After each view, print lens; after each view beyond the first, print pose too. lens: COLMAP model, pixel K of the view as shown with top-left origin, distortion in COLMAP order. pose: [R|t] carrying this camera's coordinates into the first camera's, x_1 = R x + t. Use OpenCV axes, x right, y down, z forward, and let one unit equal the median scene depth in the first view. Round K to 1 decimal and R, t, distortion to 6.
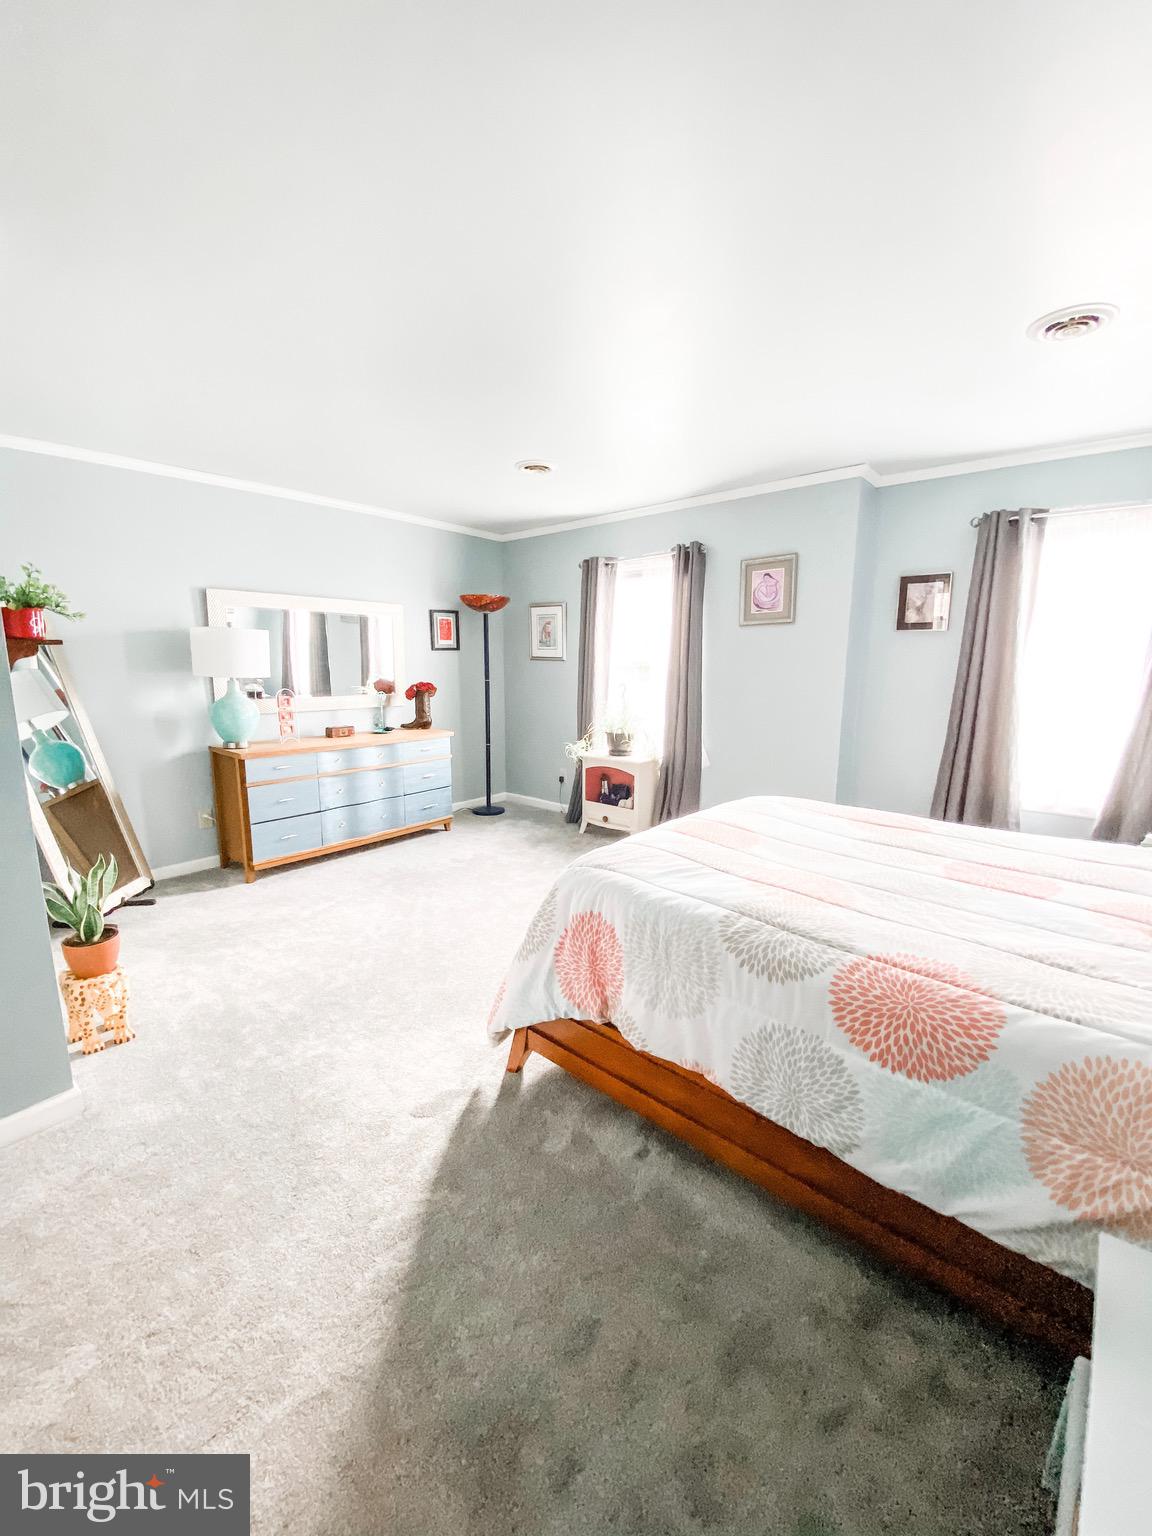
lens RADIAL K [[641.1, 0, 576.0], [0, 641.1, 768.0], [0, 0, 1]] dist [-0.035604, -0.000240]
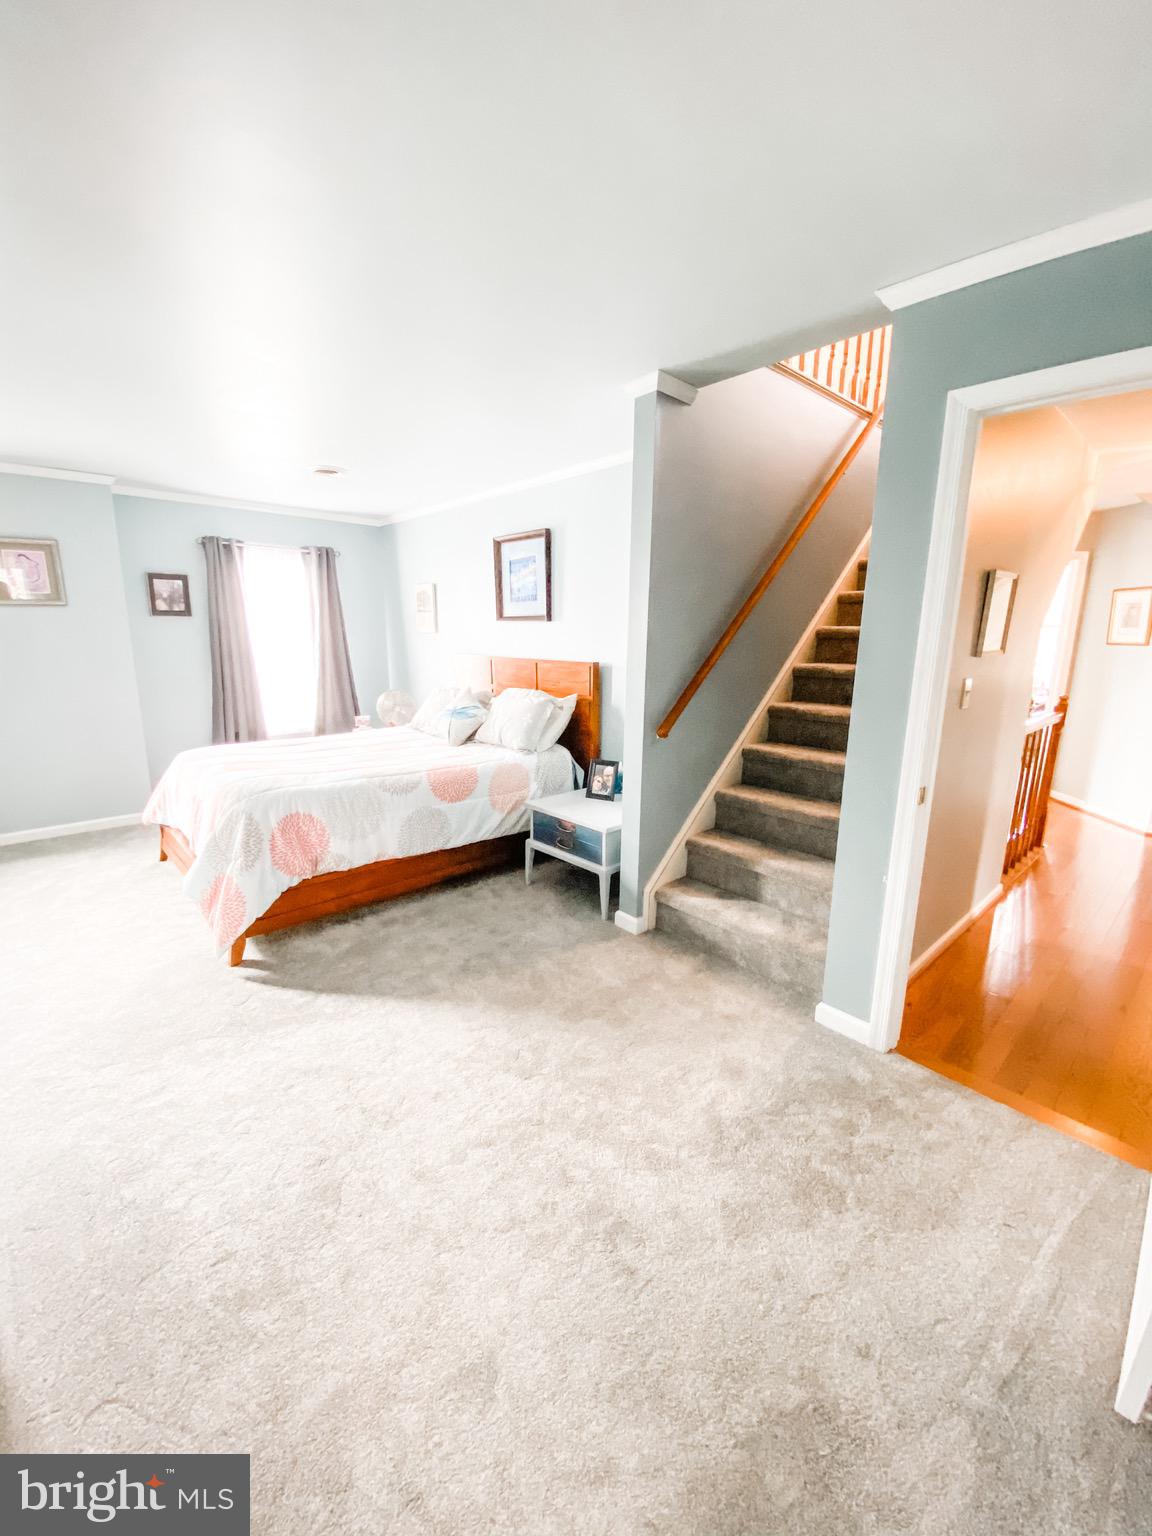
lens RADIAL K [[621.4, 0, 576.0], [0, 621.4, 768.0], [0, 0, 1]] dist [0.000676, 0.000097]
pose [[0.083598, -0.223412, 0.971133, -1.372696], [0.150010, 0.966260, 0.209377, -0.102720], [-0.985144, 0.128176, 0.114292, 0.102221]]
